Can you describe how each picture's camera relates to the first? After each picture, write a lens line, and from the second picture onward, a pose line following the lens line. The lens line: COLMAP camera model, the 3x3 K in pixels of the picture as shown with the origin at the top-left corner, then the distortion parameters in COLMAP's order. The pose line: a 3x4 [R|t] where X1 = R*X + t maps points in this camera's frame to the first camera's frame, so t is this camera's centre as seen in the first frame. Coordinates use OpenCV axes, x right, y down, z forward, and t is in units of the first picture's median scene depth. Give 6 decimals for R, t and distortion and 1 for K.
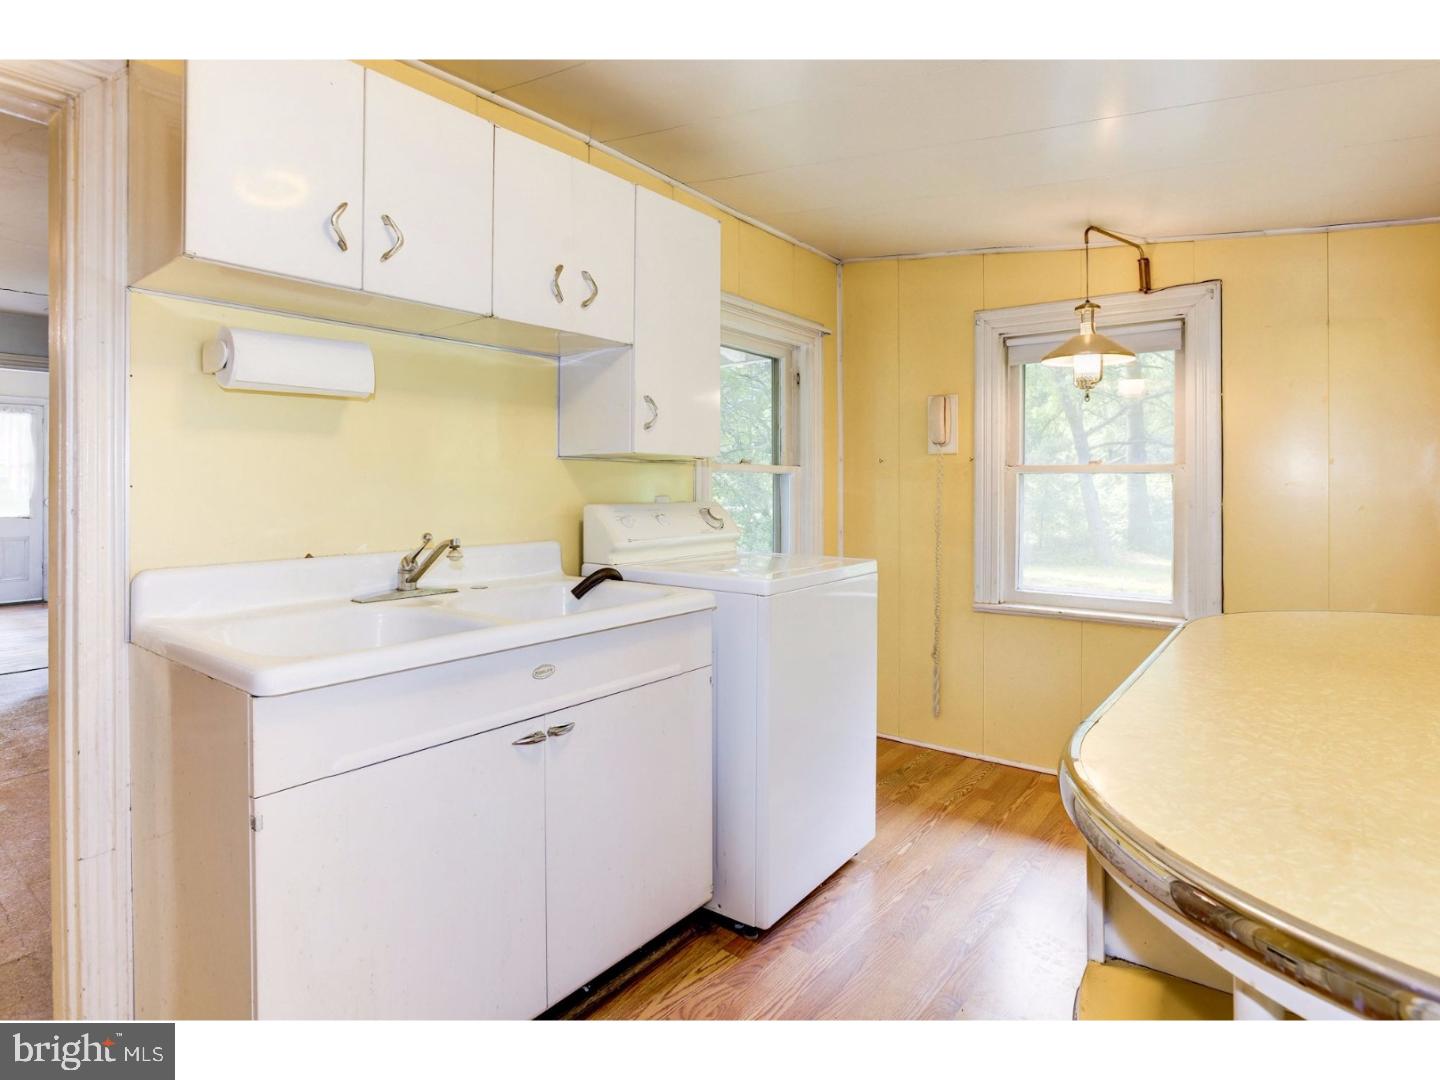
lens RADIAL K [[788.8, 0, 720.0], [0, 788.8, 540.0], [0, 0, 1]] dist [0.002695, 0.000263]
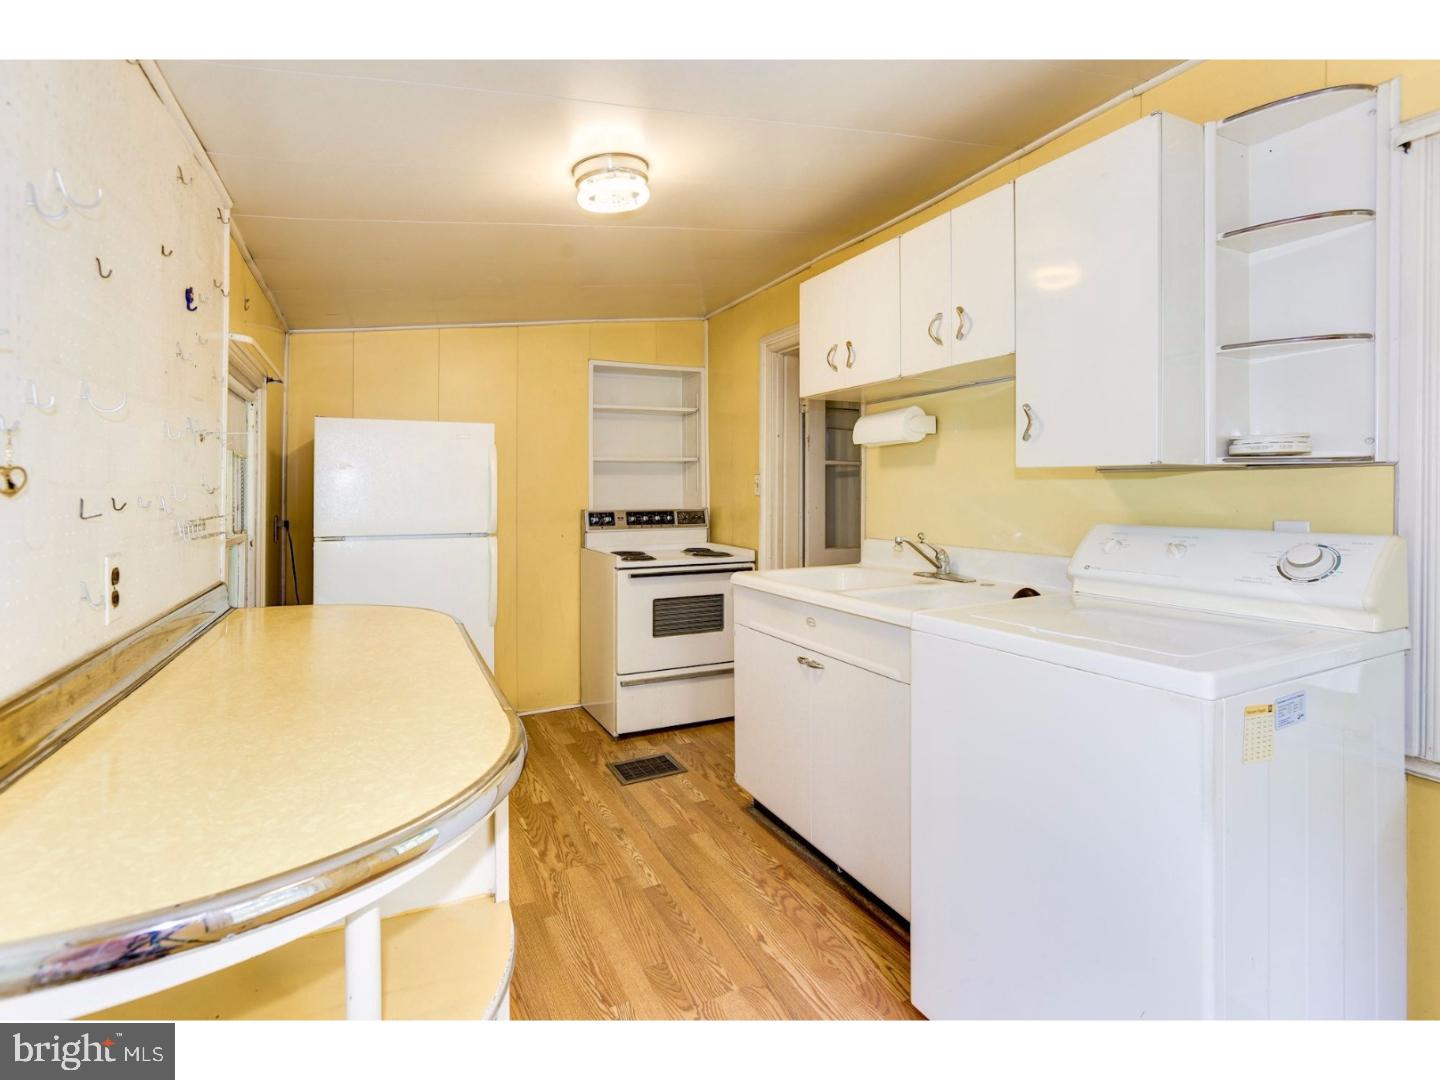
lens RADIAL K [[722.9, 0, 720.0], [0, 722.9, 540.0], [0, 0, 1]] dist [-0.026339, 0.000293]
pose [[-0.462822, 0.067661, -0.883865, 0.895696], [-0.052165, 0.993276, 0.103352, -0.104689], [0.884915, 0.093940, -0.456180, 1.210243]]
